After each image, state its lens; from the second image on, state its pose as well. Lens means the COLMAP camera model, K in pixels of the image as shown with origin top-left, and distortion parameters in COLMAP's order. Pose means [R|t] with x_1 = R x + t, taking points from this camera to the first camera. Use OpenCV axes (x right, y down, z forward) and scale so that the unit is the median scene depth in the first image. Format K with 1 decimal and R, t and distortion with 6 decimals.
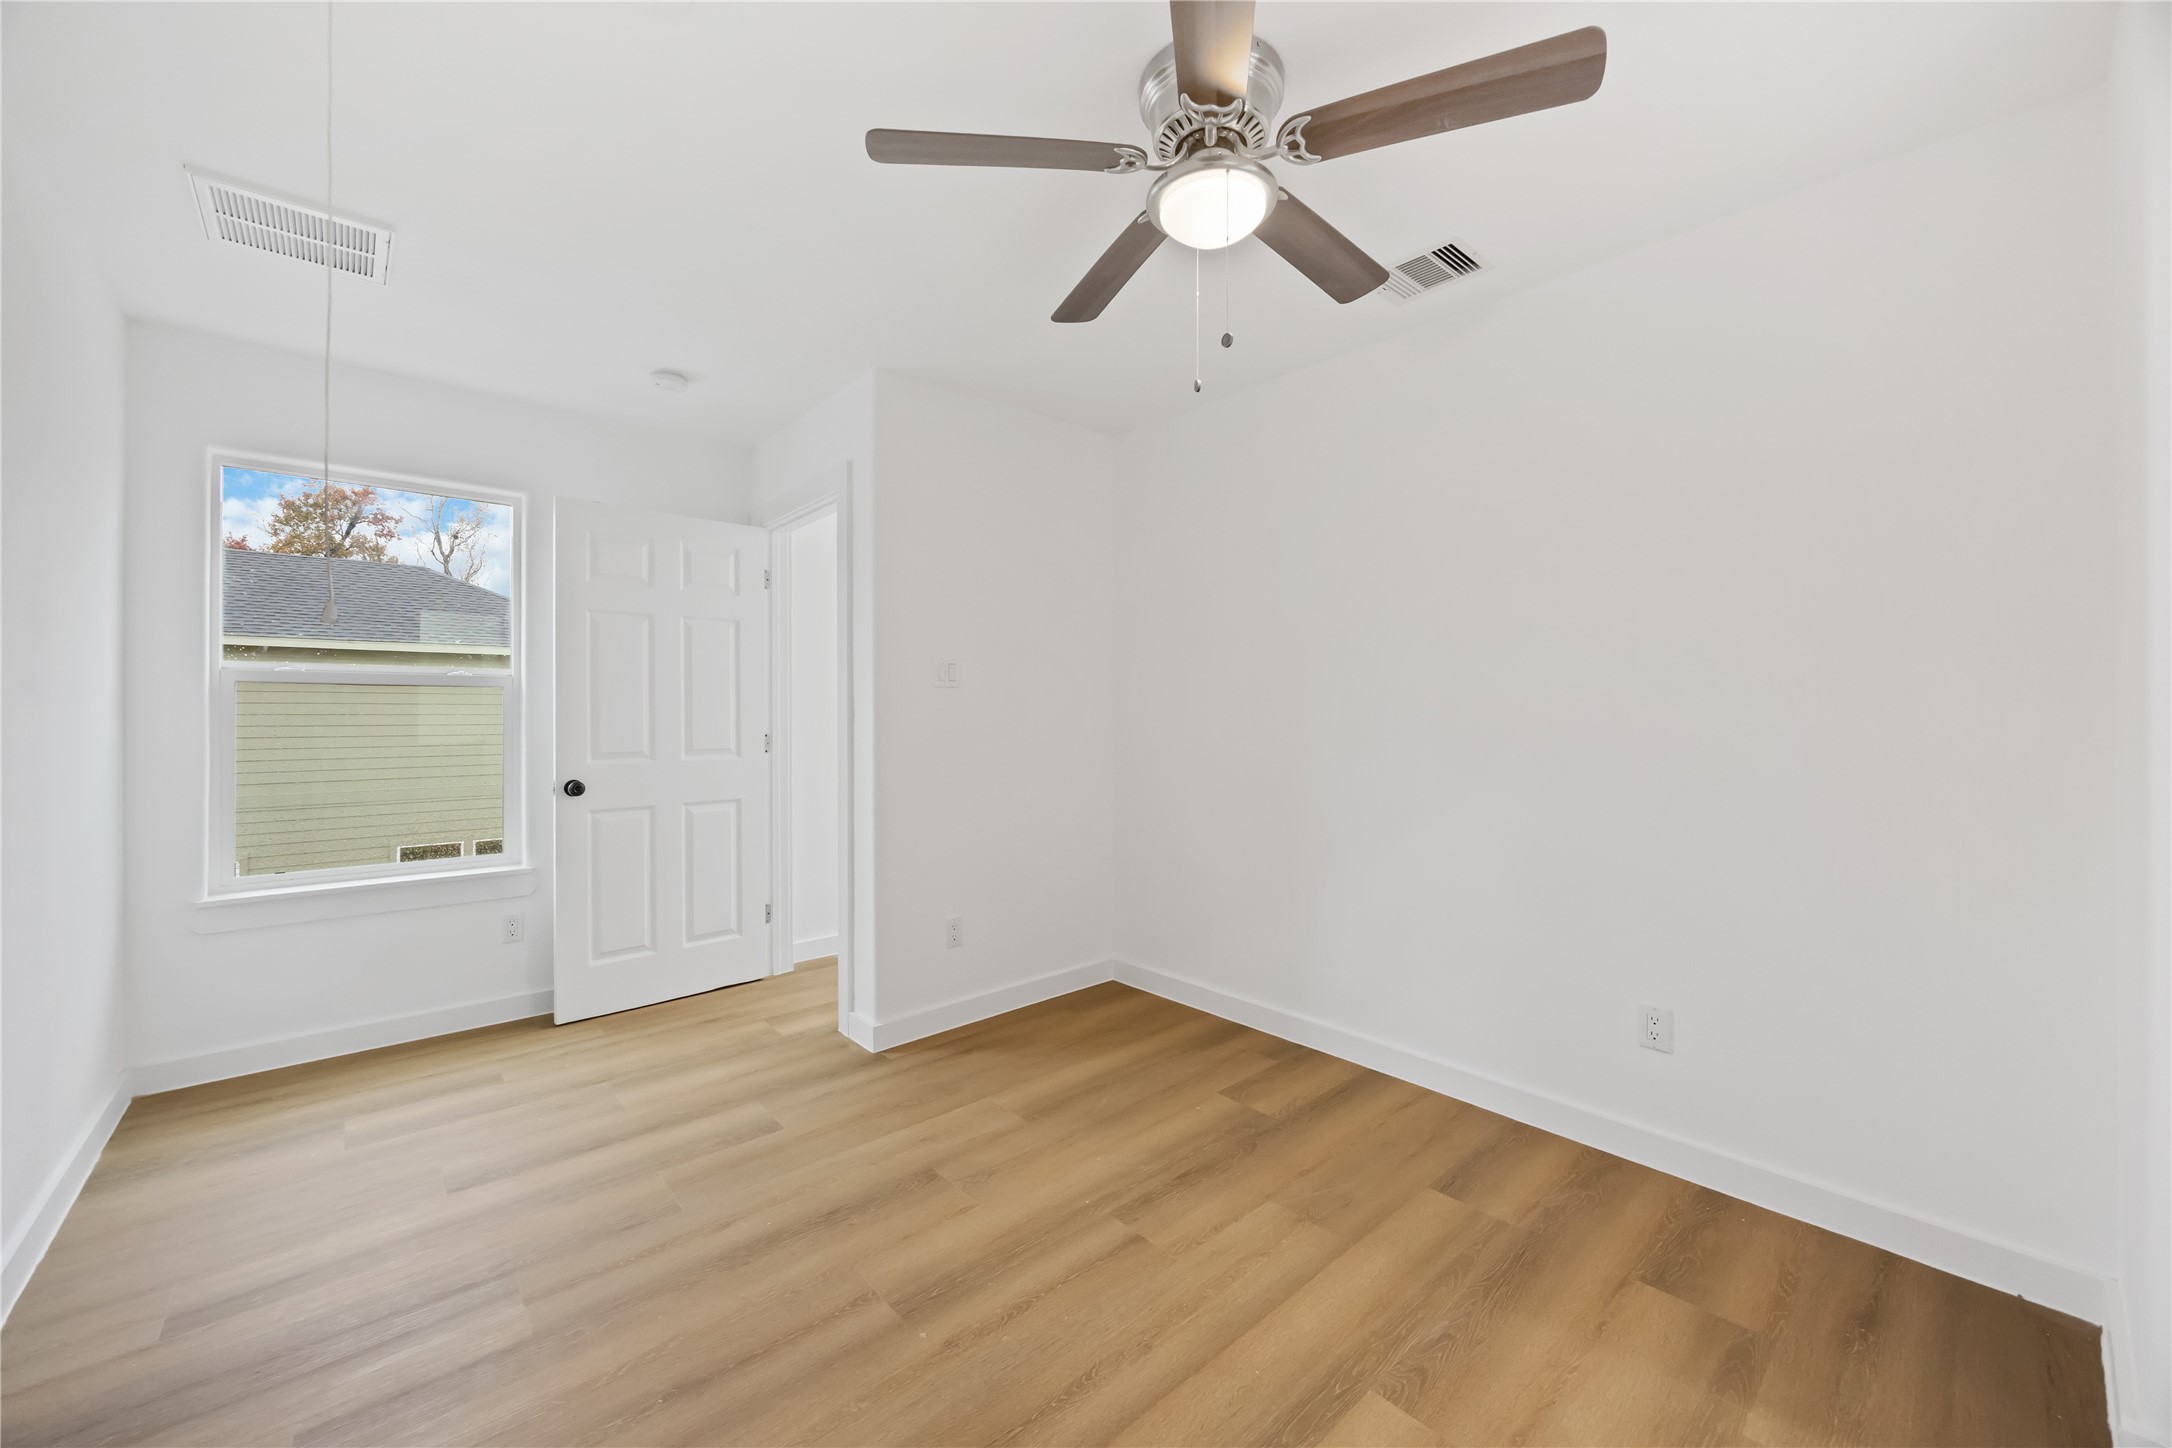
lens RADIAL K [[825.6, 0, 1088.5], [0, 825.6, 718.5], [0, 0, 1]] dist [-0.001522, 0.000155]
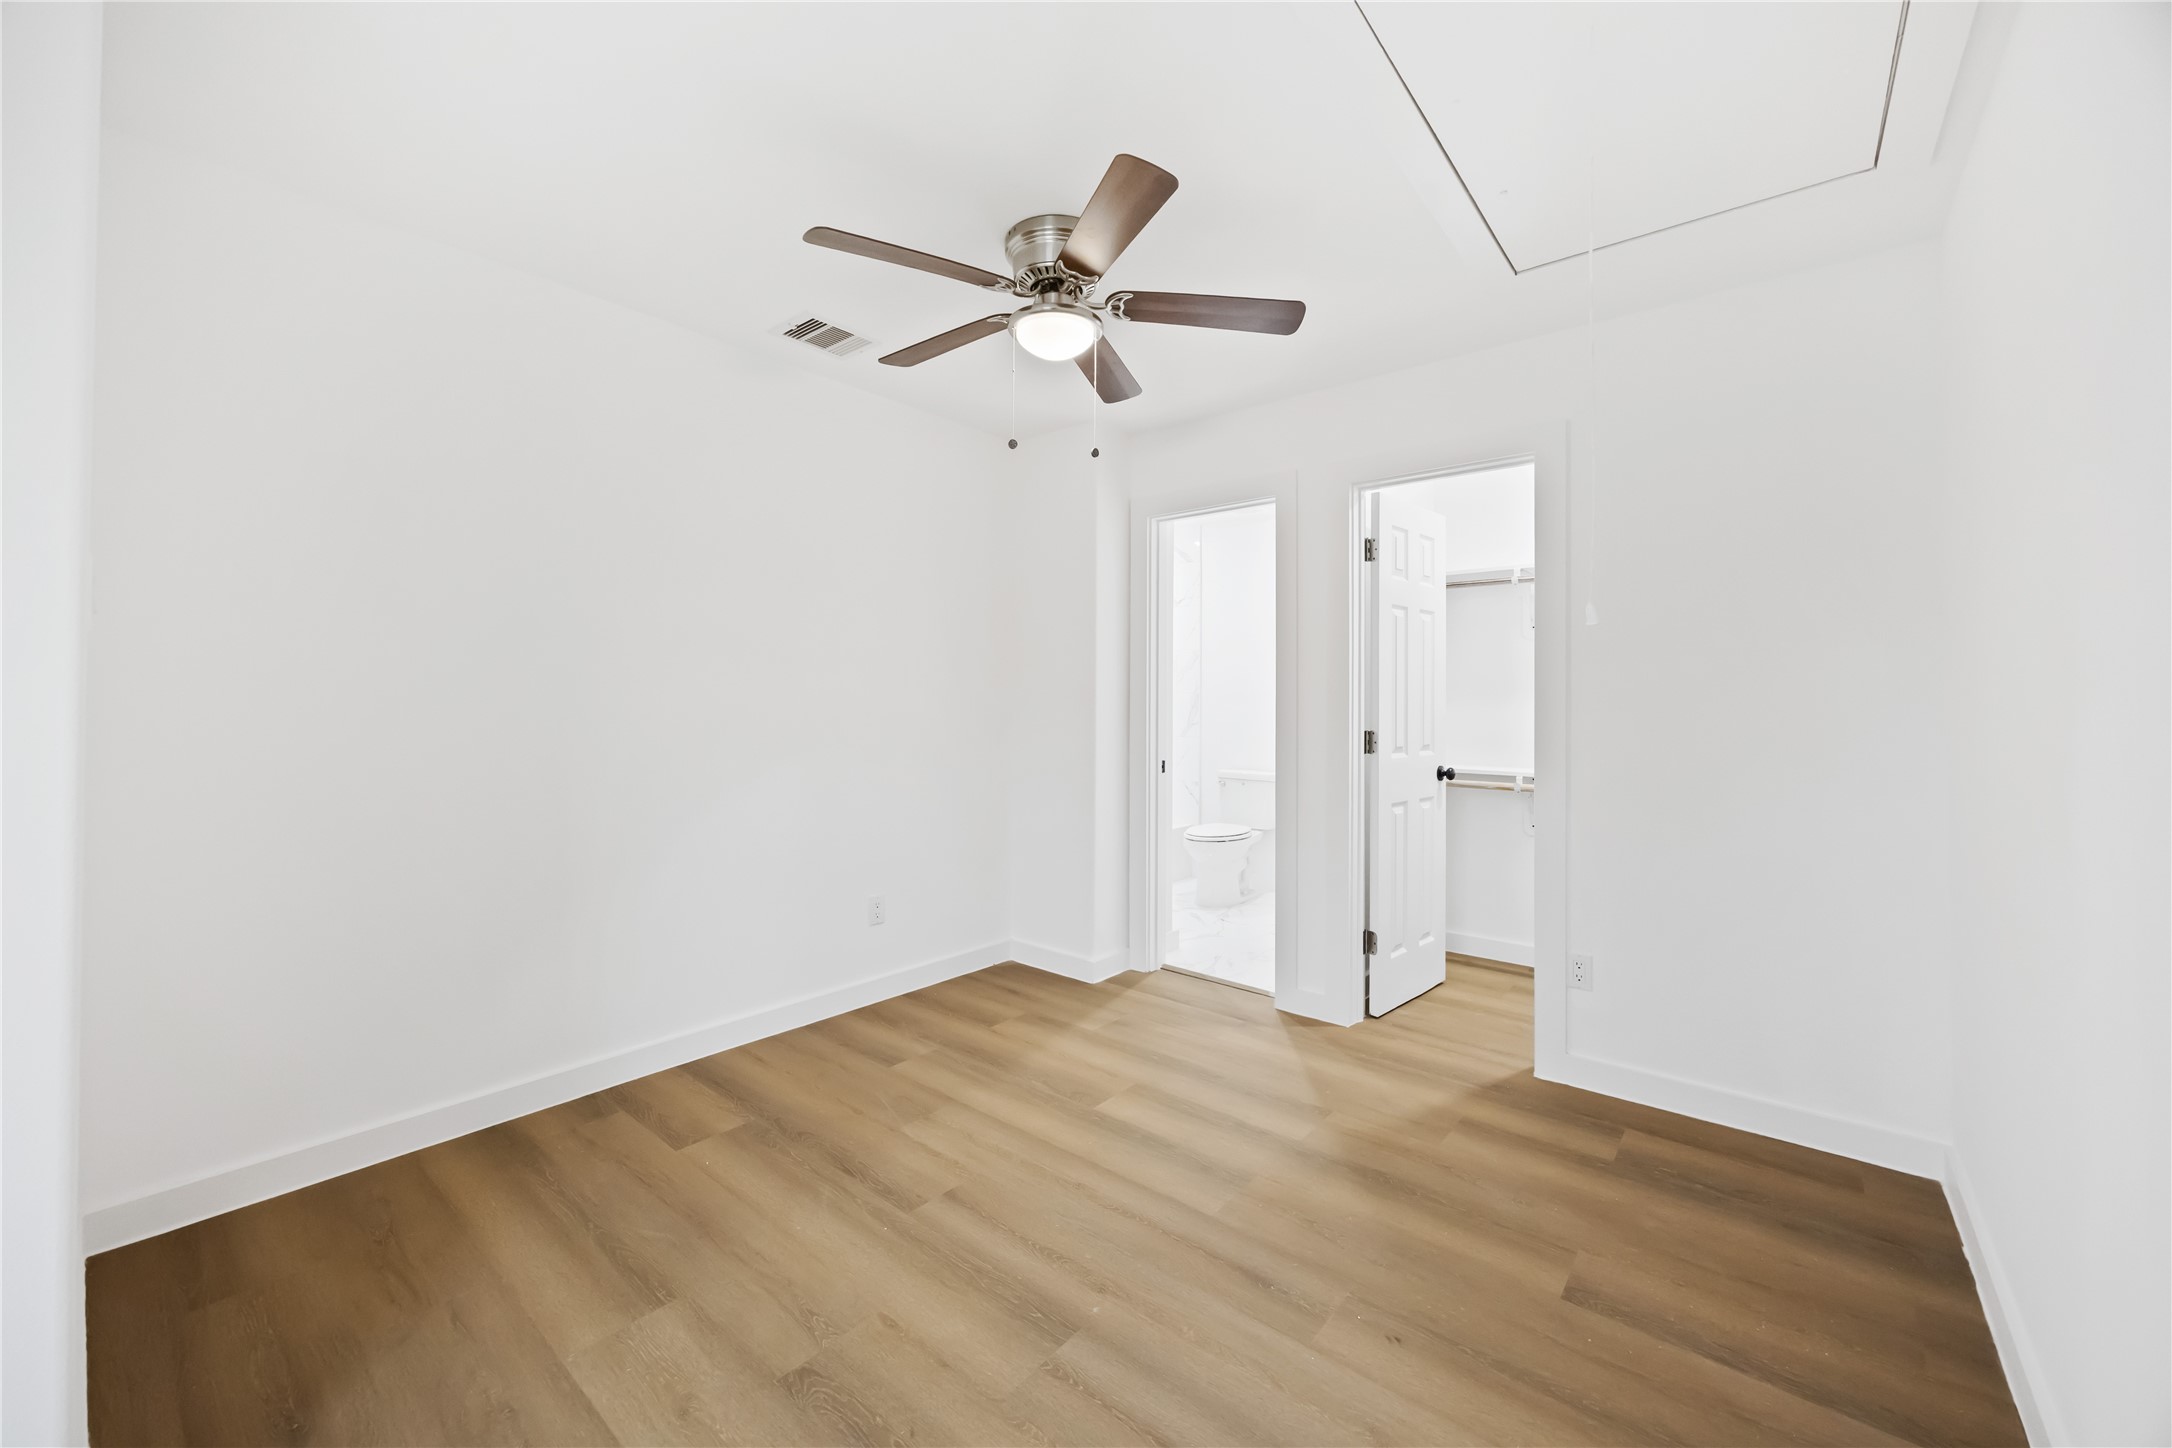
lens RADIAL K [[825.6, 0, 1088.5], [0, 825.6, 718.5], [0, 0, 1]] dist [-0.001522, 0.000155]
pose [[-0.147467, -0.017064, 0.988920, -0.926275], [-0.000951, 0.999853, 0.017110, -0.003759], [-0.989067, 0.001583, -0.147461, 0.894266]]
